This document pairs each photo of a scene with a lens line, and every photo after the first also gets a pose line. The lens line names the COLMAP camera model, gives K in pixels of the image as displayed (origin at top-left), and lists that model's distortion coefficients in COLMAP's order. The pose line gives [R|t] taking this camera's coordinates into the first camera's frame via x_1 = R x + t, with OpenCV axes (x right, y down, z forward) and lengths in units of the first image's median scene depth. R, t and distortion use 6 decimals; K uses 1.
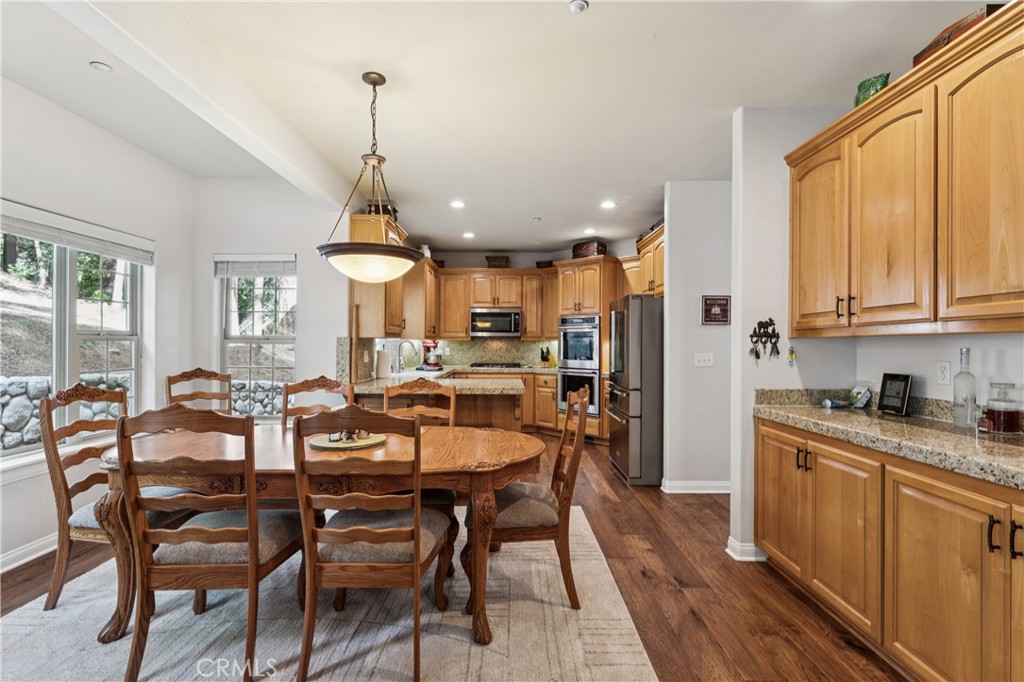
lens RADIAL K [[466.4, 0, 512.1], [0, 466.4, 341.2], [0, 0, 1]] dist [-0.003716, 0.000103]
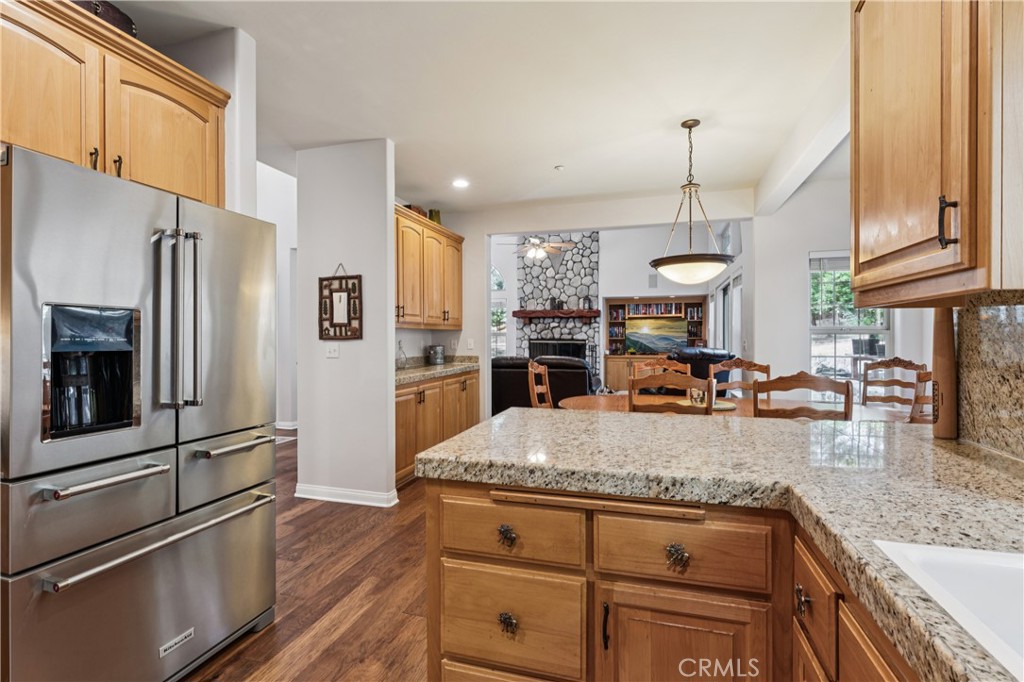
lens RADIAL K [[466.4, 0, 513.6], [0, 466.4, 338.2], [0, 0, 1]] dist [-0.003716, 0.000103]
pose [[-0.954467, -0.000215, 0.298315, -0.187636], [0.000271, 0.999999, 0.001589, 0.019719], [-0.298315, 0.001598, -0.954466, 1.983428]]
